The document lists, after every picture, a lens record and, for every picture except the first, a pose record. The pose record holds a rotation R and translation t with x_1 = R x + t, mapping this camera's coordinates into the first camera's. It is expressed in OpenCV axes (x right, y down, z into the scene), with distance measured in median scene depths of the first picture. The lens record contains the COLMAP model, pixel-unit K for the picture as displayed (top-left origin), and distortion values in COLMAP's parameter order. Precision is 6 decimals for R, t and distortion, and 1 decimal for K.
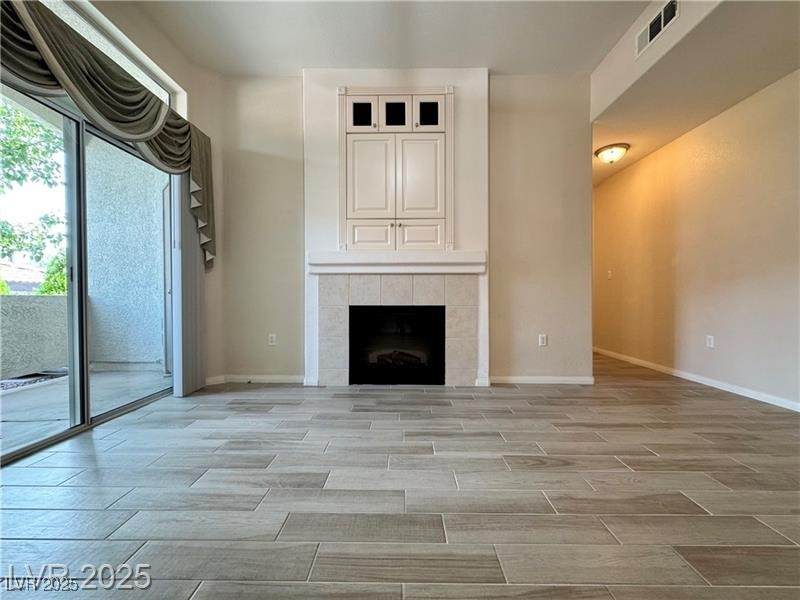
lens RADIAL K [[315.3, 0, 399.8], [0, 315.3, 301.8], [0, 0, 1]] dist [-0.004093, -0.000296]
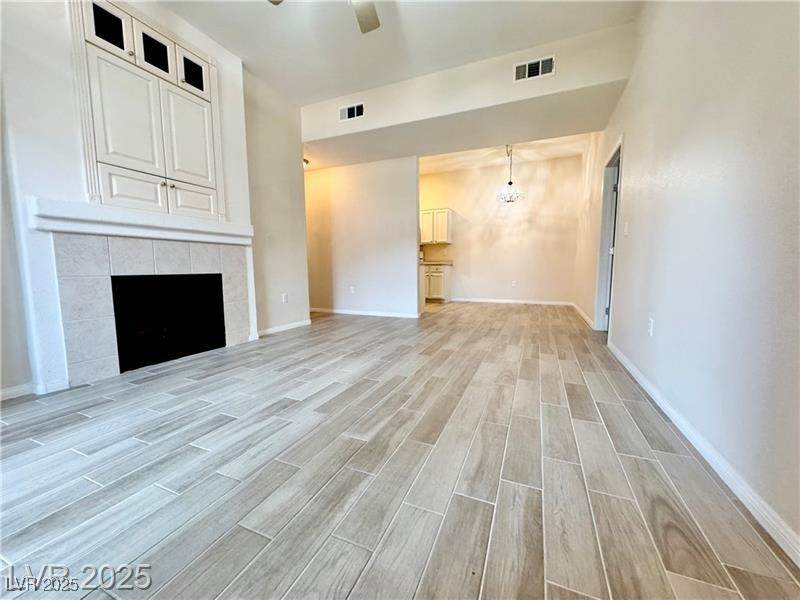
lens RADIAL K [[315.3, 0, 402.7], [0, 315.3, 301.1], [0, 0, 1]] dist [-0.004093, -0.000296]
pose [[0.379821, -0.098598, 0.919791, -0.617993], [0.011390, 0.994727, 0.101927, 0.003274], [-0.924990, -0.028238, 0.378941, 0.022330]]
